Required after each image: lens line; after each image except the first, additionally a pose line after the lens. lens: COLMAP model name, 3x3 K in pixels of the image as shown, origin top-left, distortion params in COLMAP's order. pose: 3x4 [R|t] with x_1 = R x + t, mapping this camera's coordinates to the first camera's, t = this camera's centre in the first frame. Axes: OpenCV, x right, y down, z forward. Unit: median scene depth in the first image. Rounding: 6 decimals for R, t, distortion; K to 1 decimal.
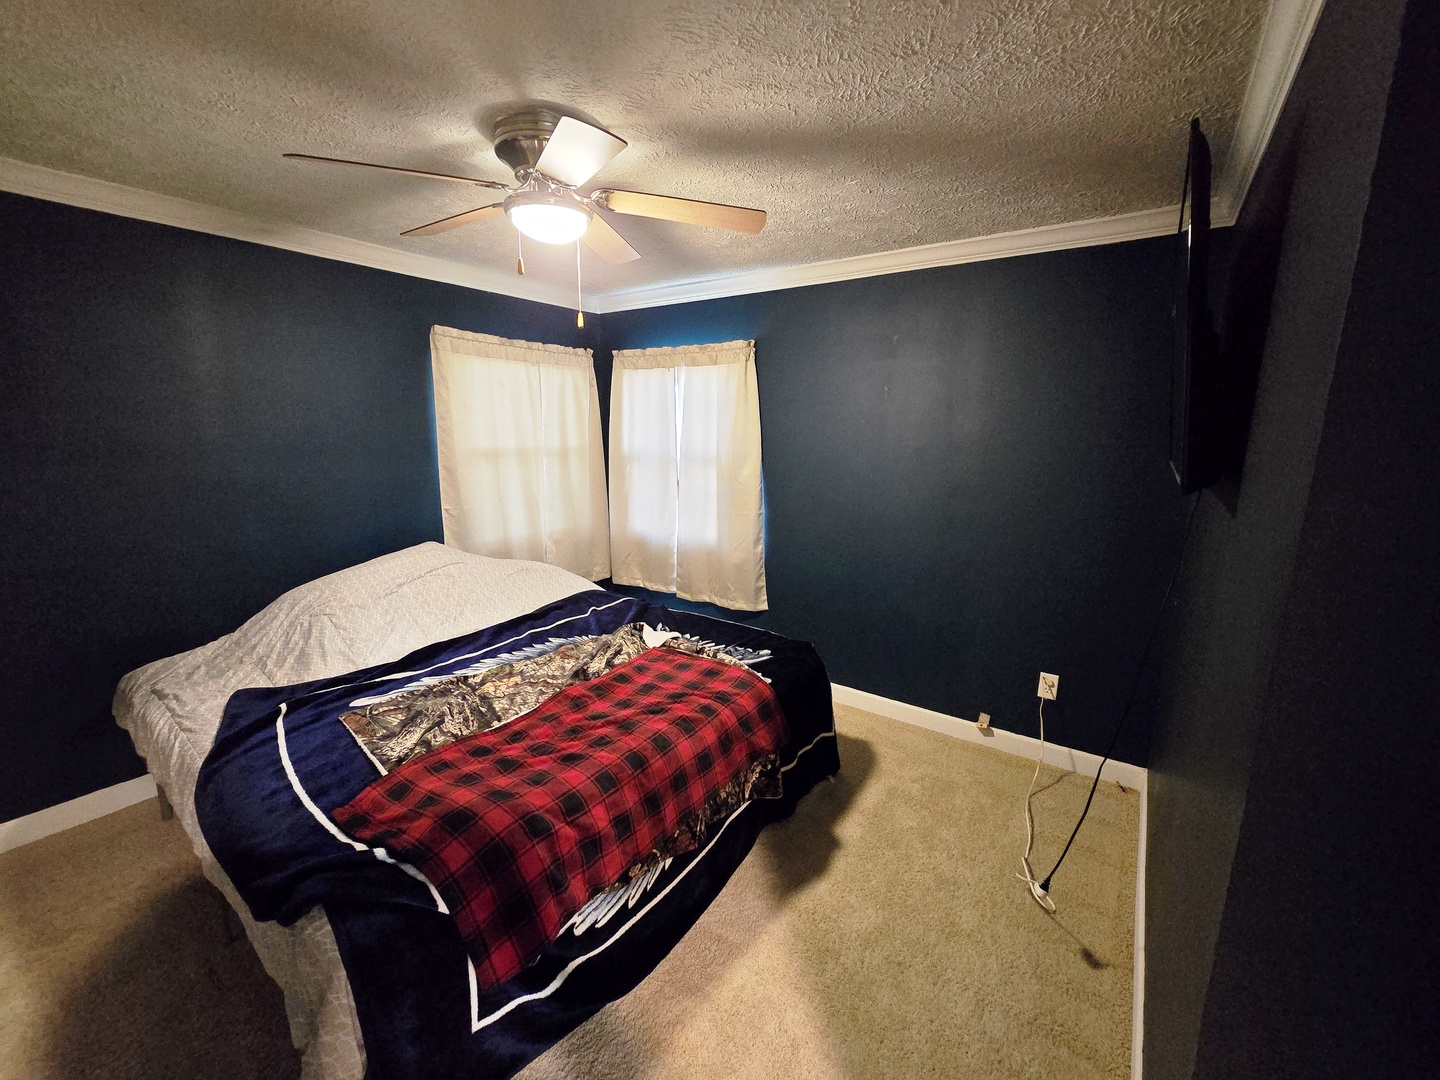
lens RADIAL K [[596.3, 0, 714.1], [0, 596.3, 544.9], [0, 0, 1]] dist [0.001425, 0.000295]
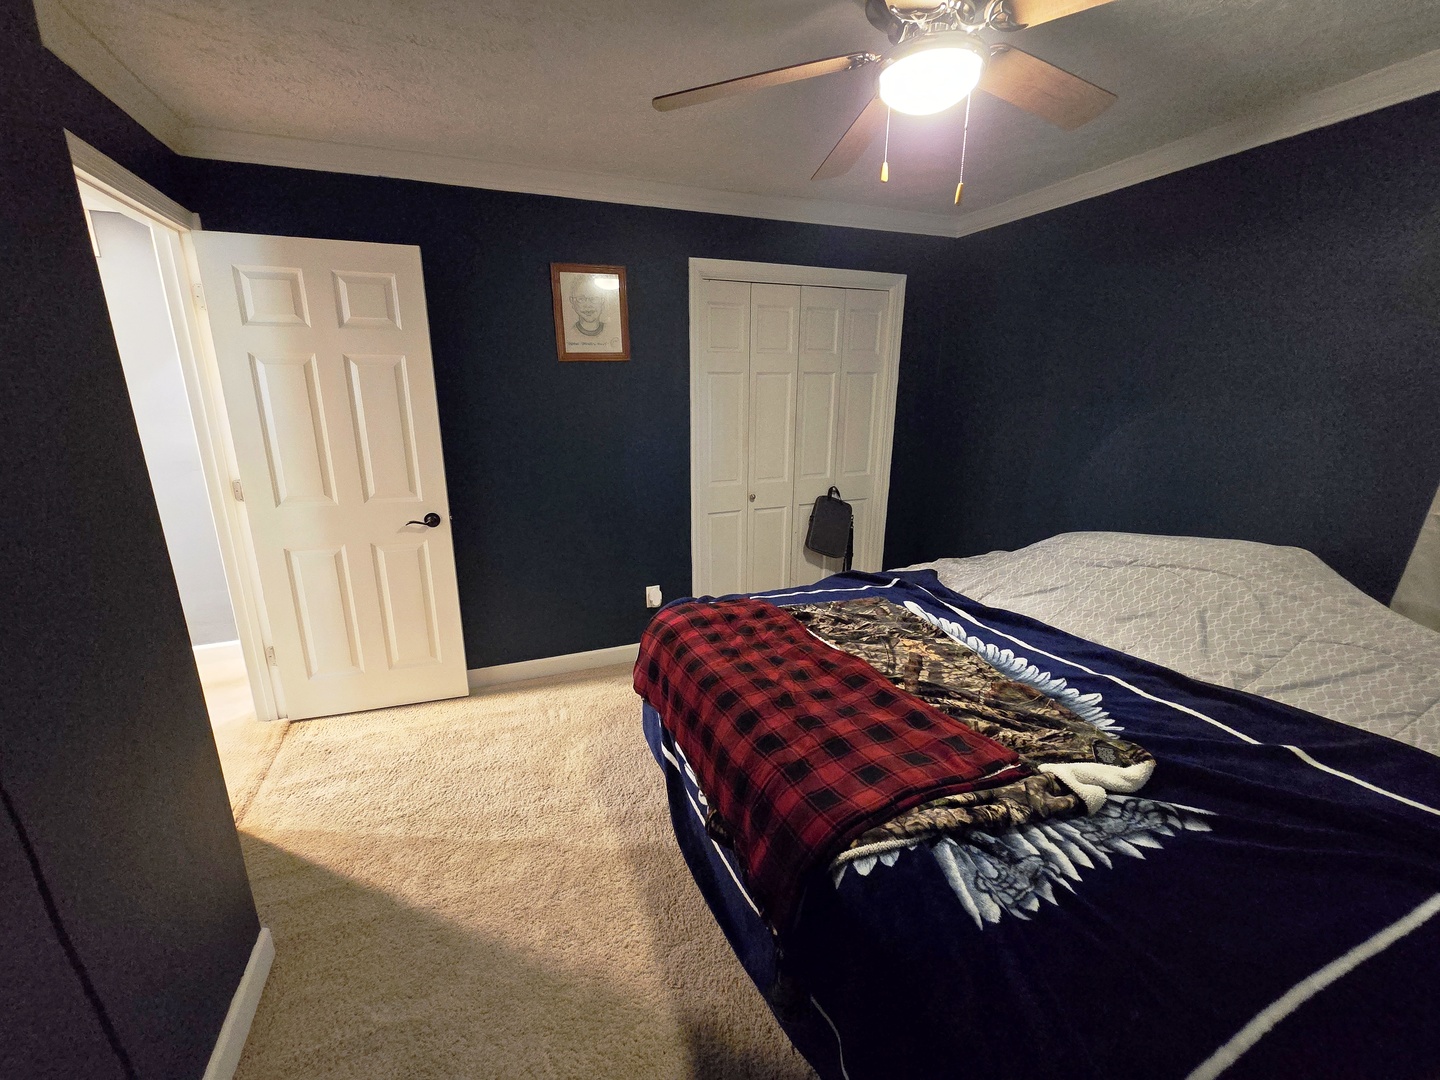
lens RADIAL K [[596.3, 0, 714.1], [0, 596.3, 544.9], [0, 0, 1]] dist [0.001425, 0.000295]
pose [[-0.529990, 0.203688, -0.823178, 0.490730], [-0.164919, 0.927432, 0.335665, -0.155889], [0.831813, 0.313657, -0.457938, 1.018654]]
